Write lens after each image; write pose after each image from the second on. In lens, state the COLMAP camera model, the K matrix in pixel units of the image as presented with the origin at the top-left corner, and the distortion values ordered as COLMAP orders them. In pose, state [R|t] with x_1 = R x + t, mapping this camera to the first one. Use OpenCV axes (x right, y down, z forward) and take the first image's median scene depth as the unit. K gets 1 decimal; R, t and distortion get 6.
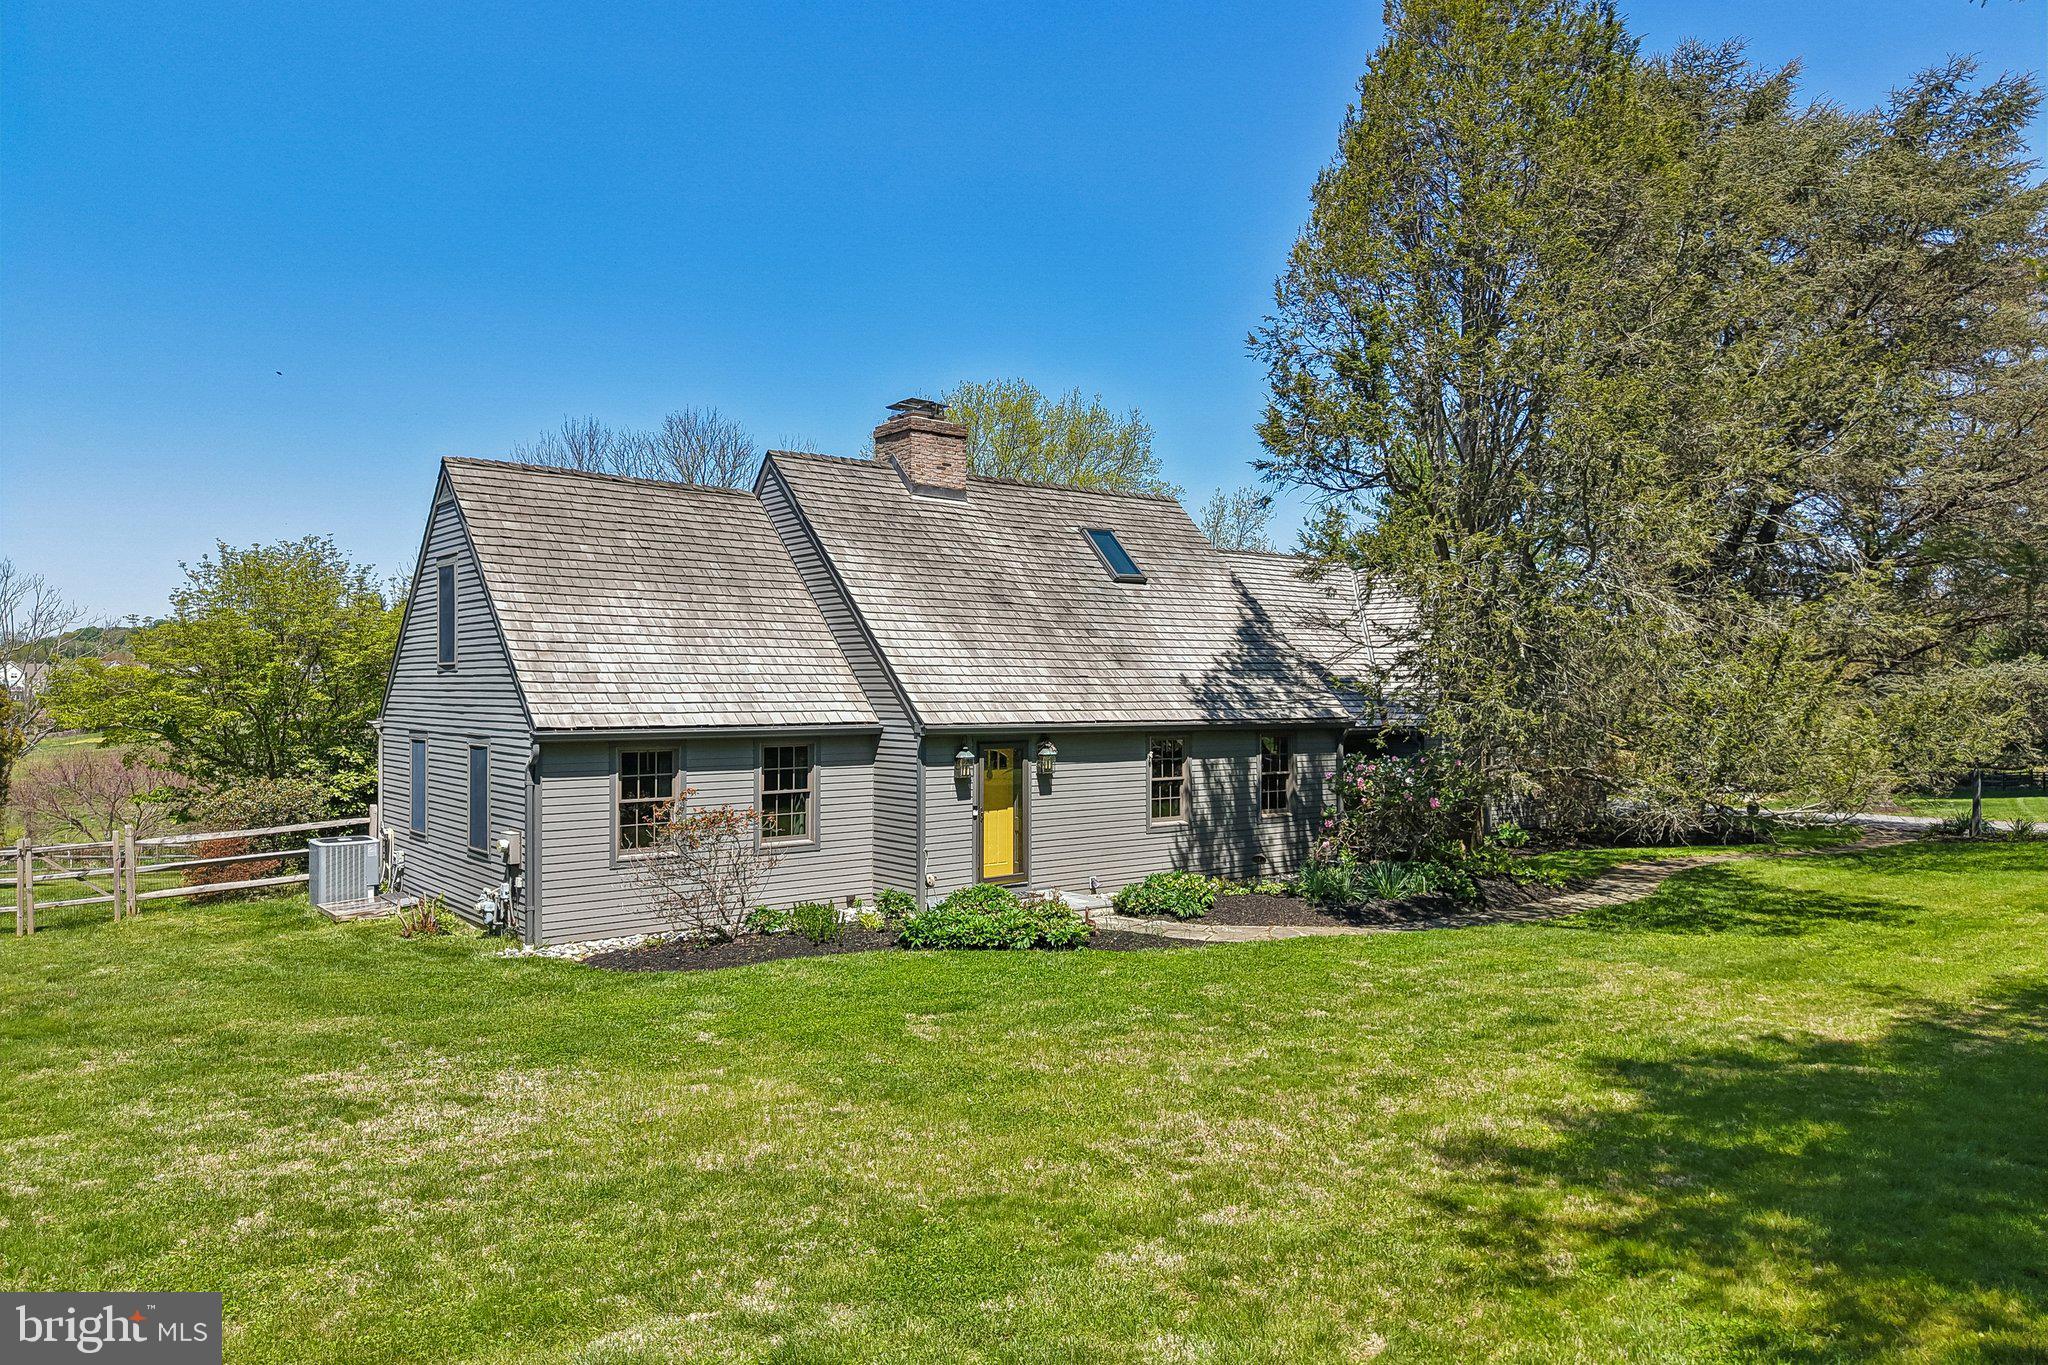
lens RADIAL K [[1383.6, 0, 1024.0], [0, 1383.6, 682.5], [0, 0, 1]] dist [0.008121, -0.026862]
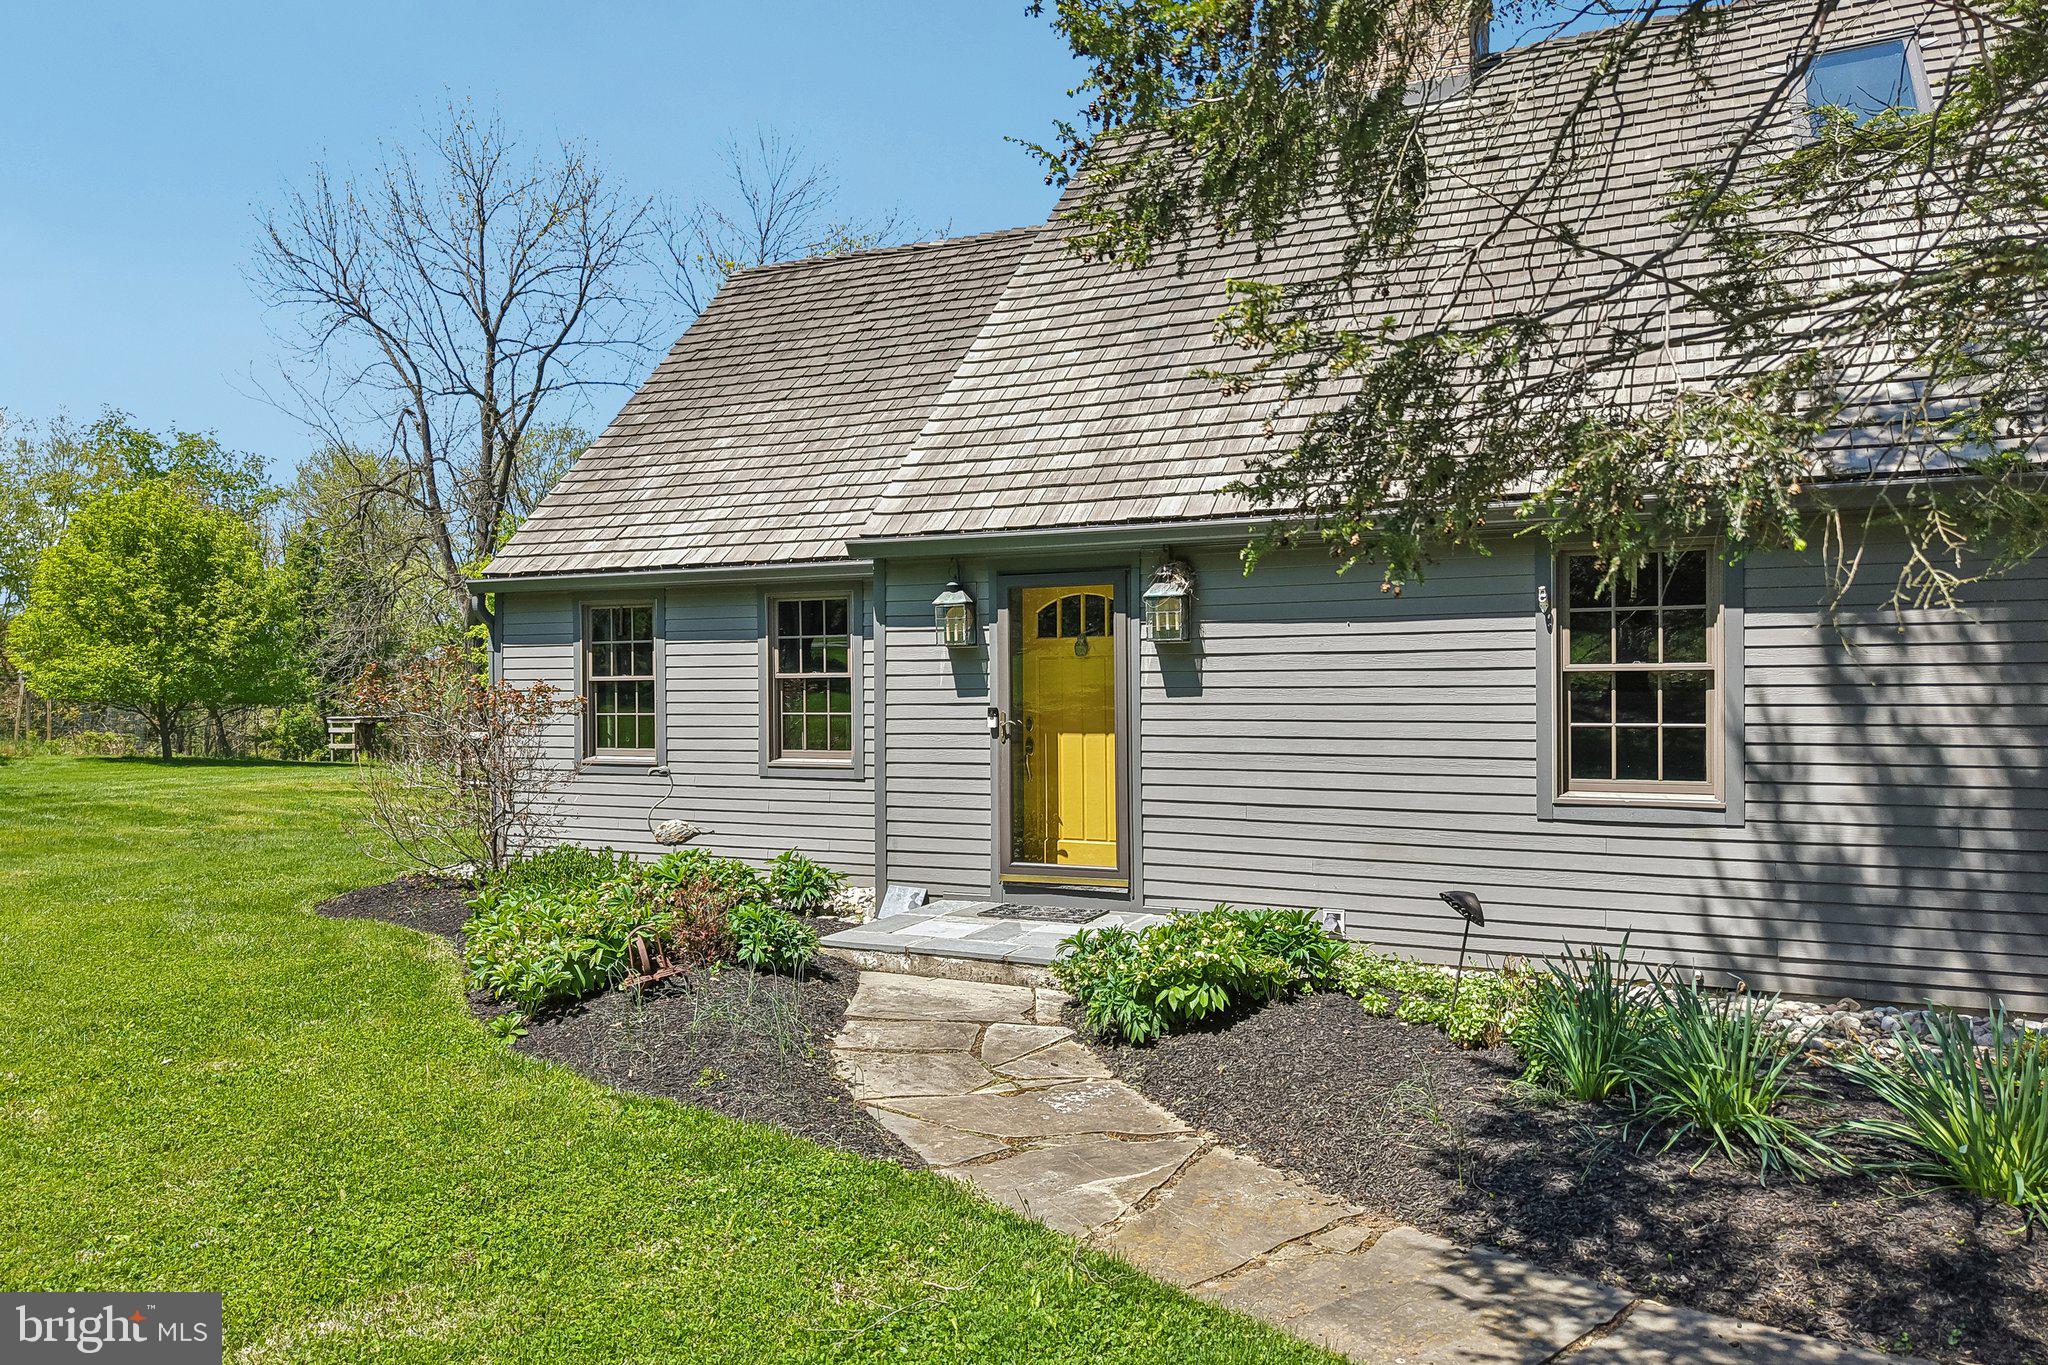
lens RADIAL K [[1363.5, 0, 1024.0], [0, 1363.5, 682.5], [0, 0, 1]] dist [0.043865, -0.050894]
pose [[0.423391, 0.014094, -0.905837, 0.377612], [0.028027, 0.999197, 0.028646, 0.065135], [0.905513, -0.037516, 0.422656, 0.790210]]
